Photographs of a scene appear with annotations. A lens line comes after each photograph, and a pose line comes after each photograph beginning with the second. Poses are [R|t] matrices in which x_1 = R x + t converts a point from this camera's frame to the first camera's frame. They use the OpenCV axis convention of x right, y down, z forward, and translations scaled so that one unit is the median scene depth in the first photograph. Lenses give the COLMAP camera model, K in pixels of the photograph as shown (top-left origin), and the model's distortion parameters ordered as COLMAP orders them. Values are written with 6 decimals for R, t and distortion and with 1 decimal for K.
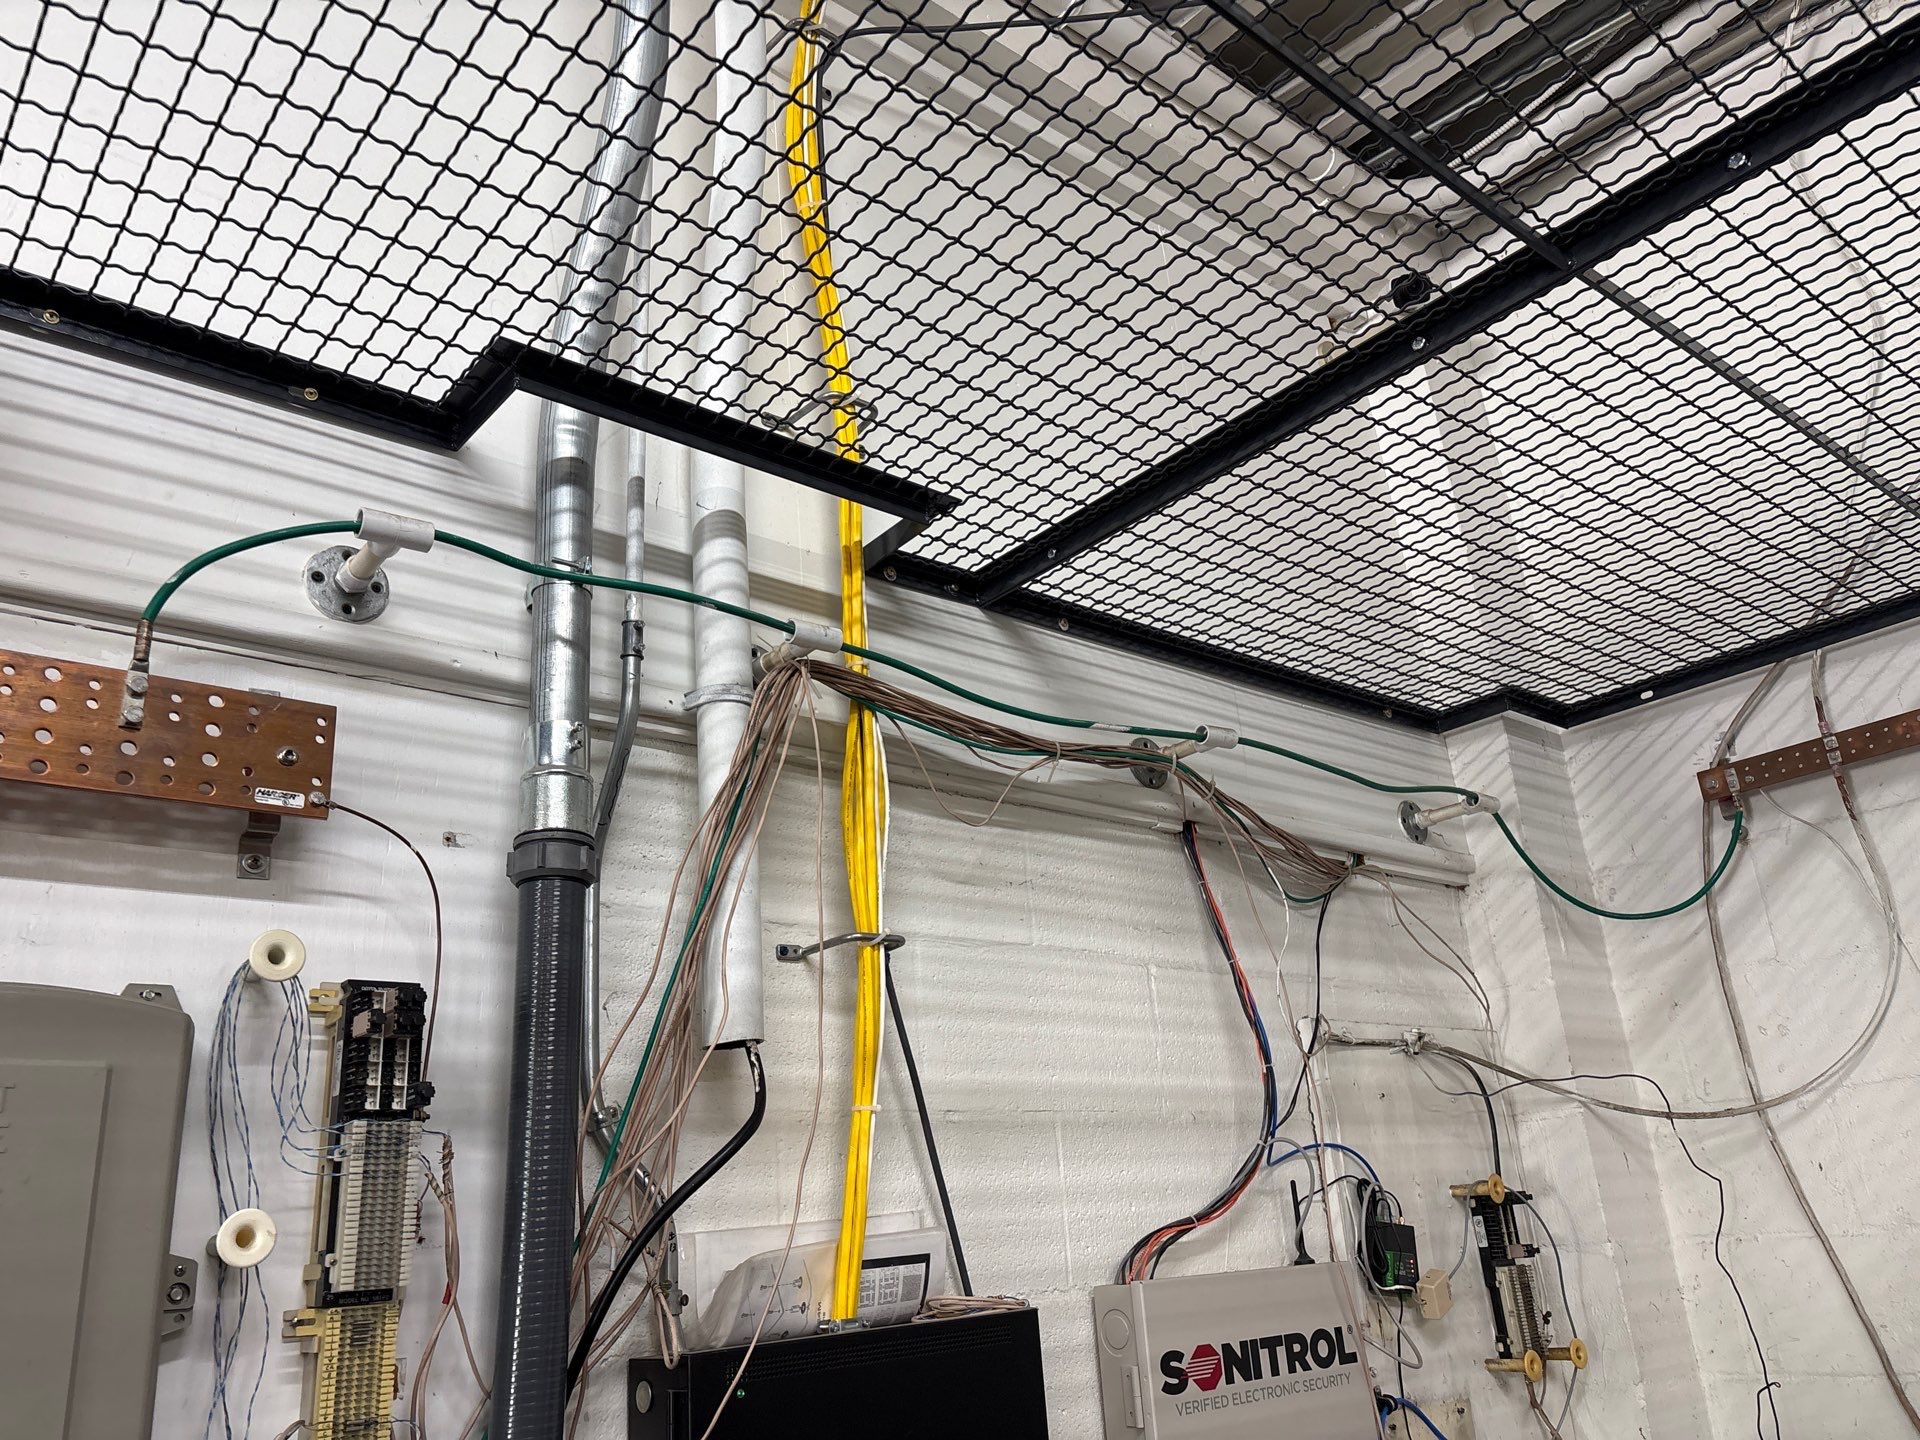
lens RADIAL K [[1497.5, 0, 960.0], [0, 1497.5, 720.0], [0, 0, 1]] dist [0.034343, -0.000255]
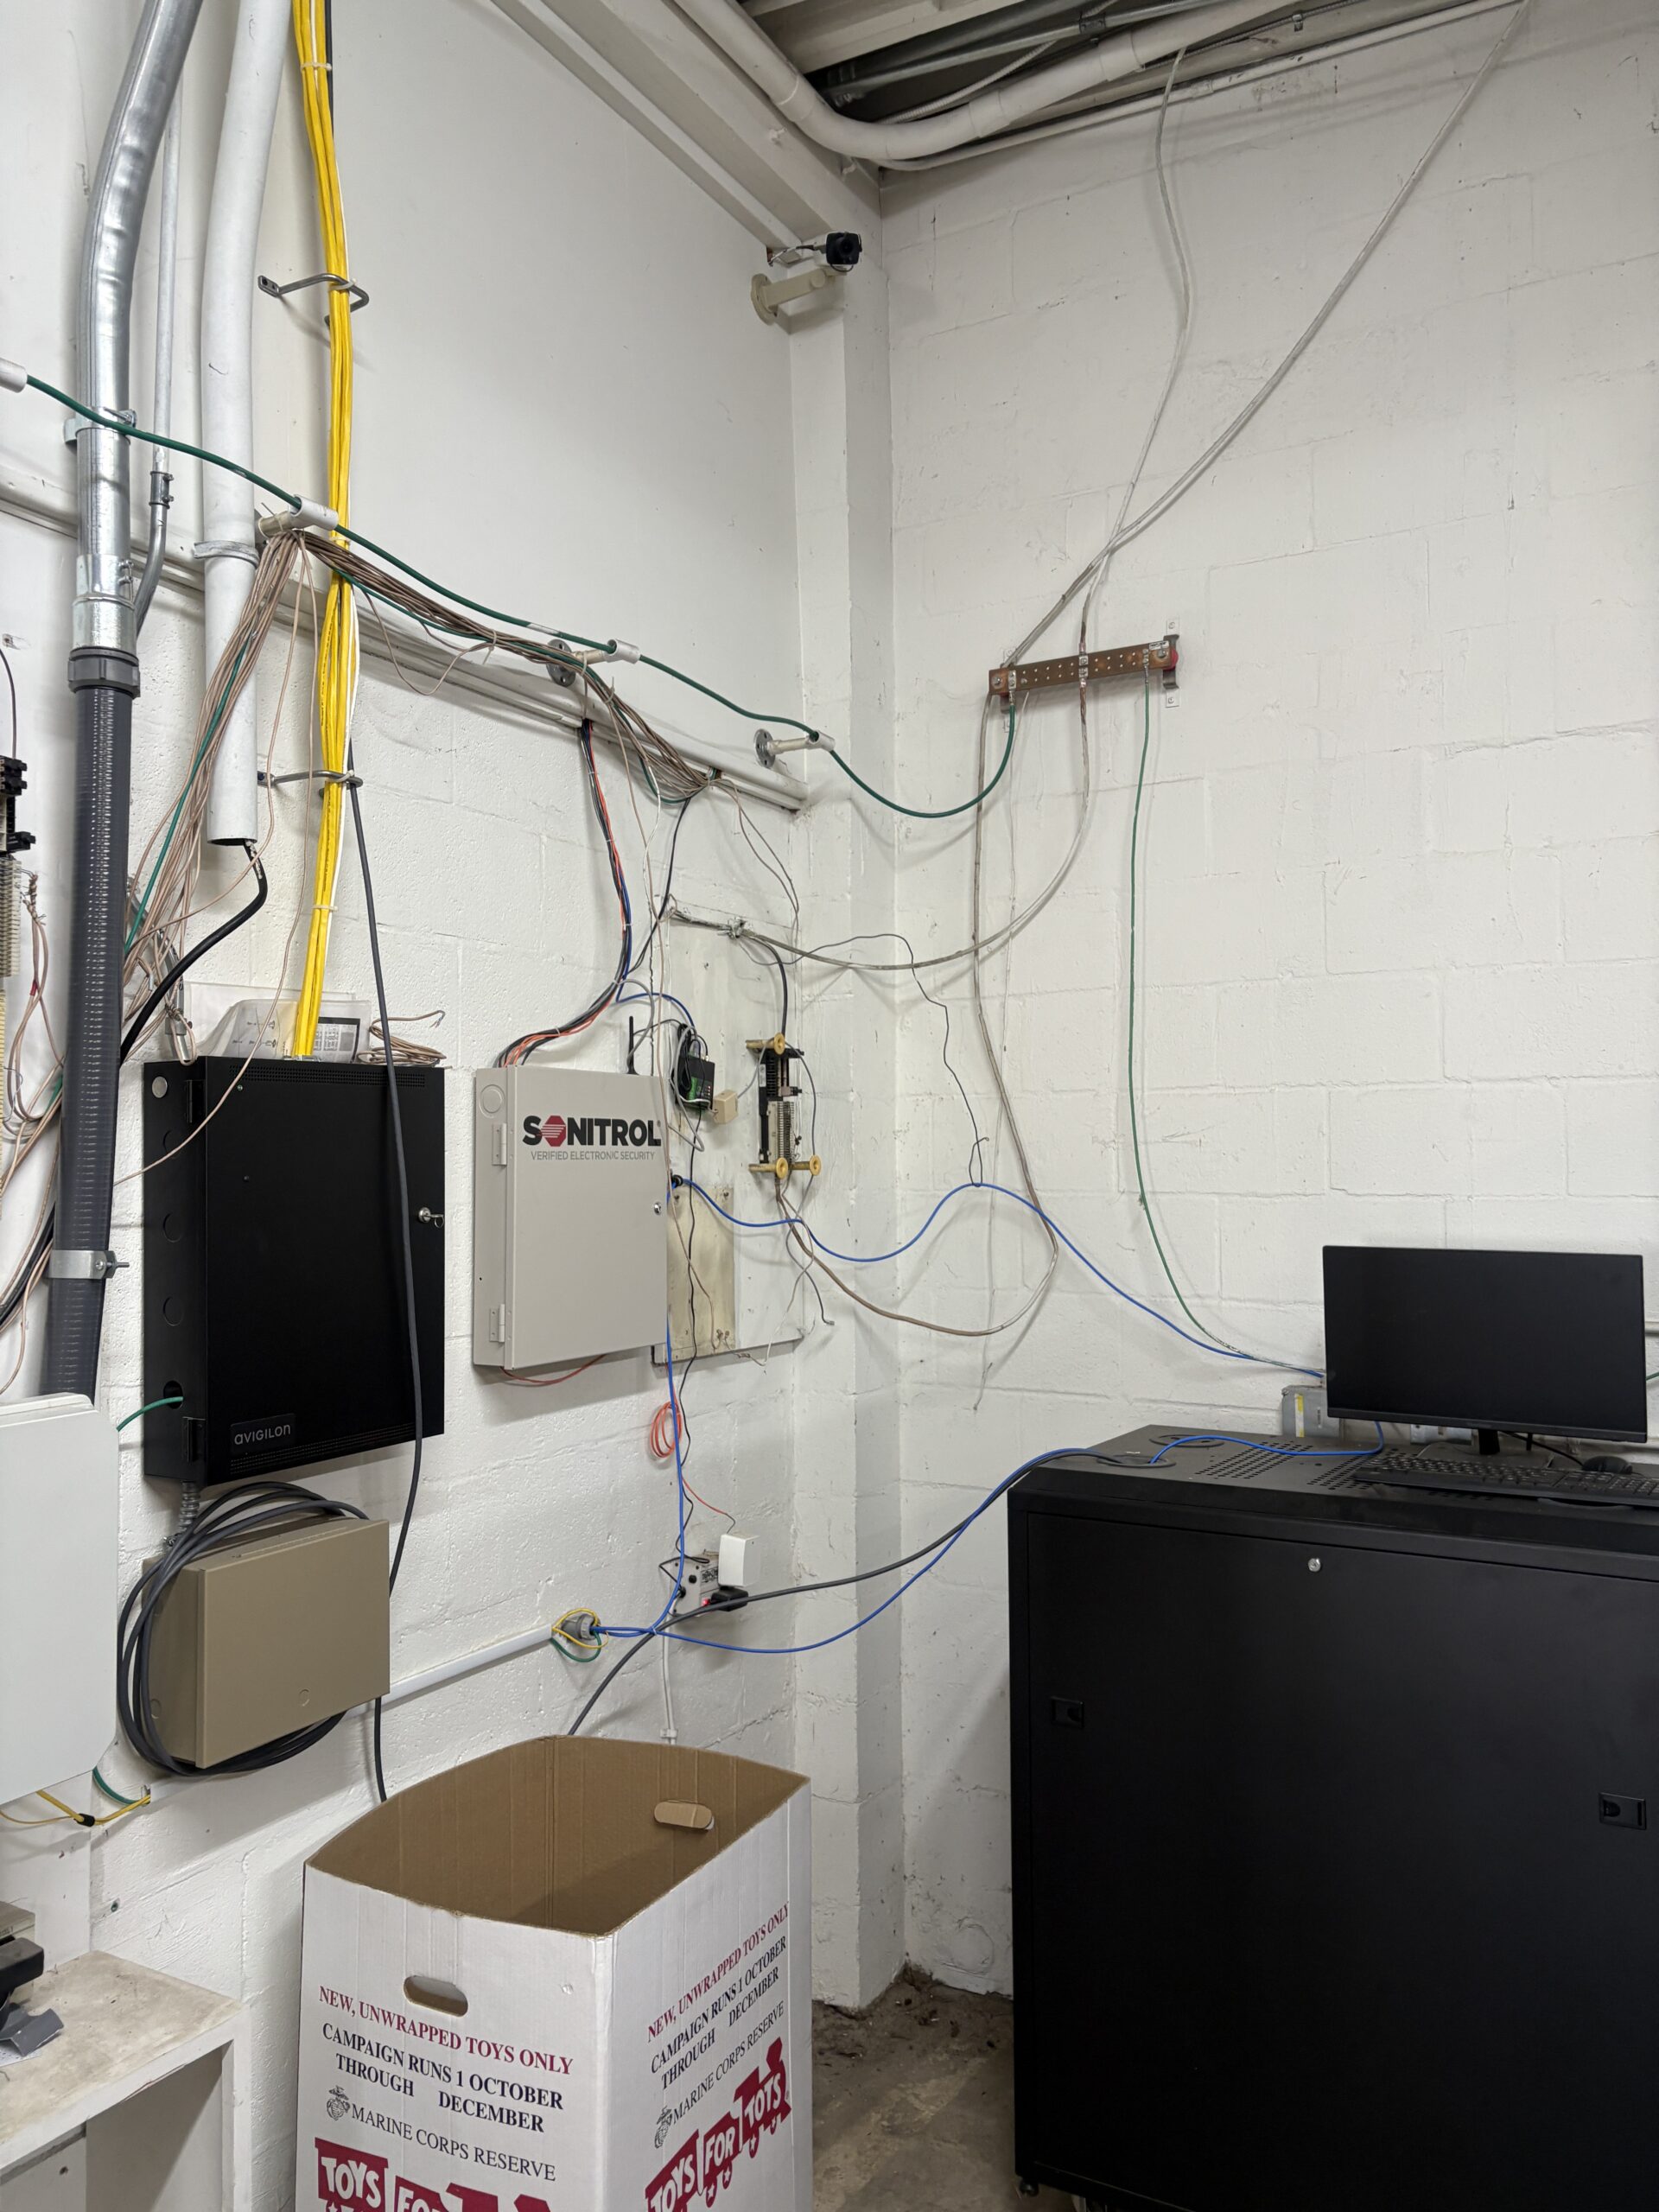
lens RADIAL K [[1725.2, 0, 829.5], [0, 1725.2, 1106.0], [0, 0, 1]] dist [0.034343, -0.000255]
pose [[0.934289, 0.074007, 0.348751, -0.138688], [-0.170194, 0.952141, 0.253891, -0.024361], [-0.313270, -0.296563, 0.902171, -0.434326]]
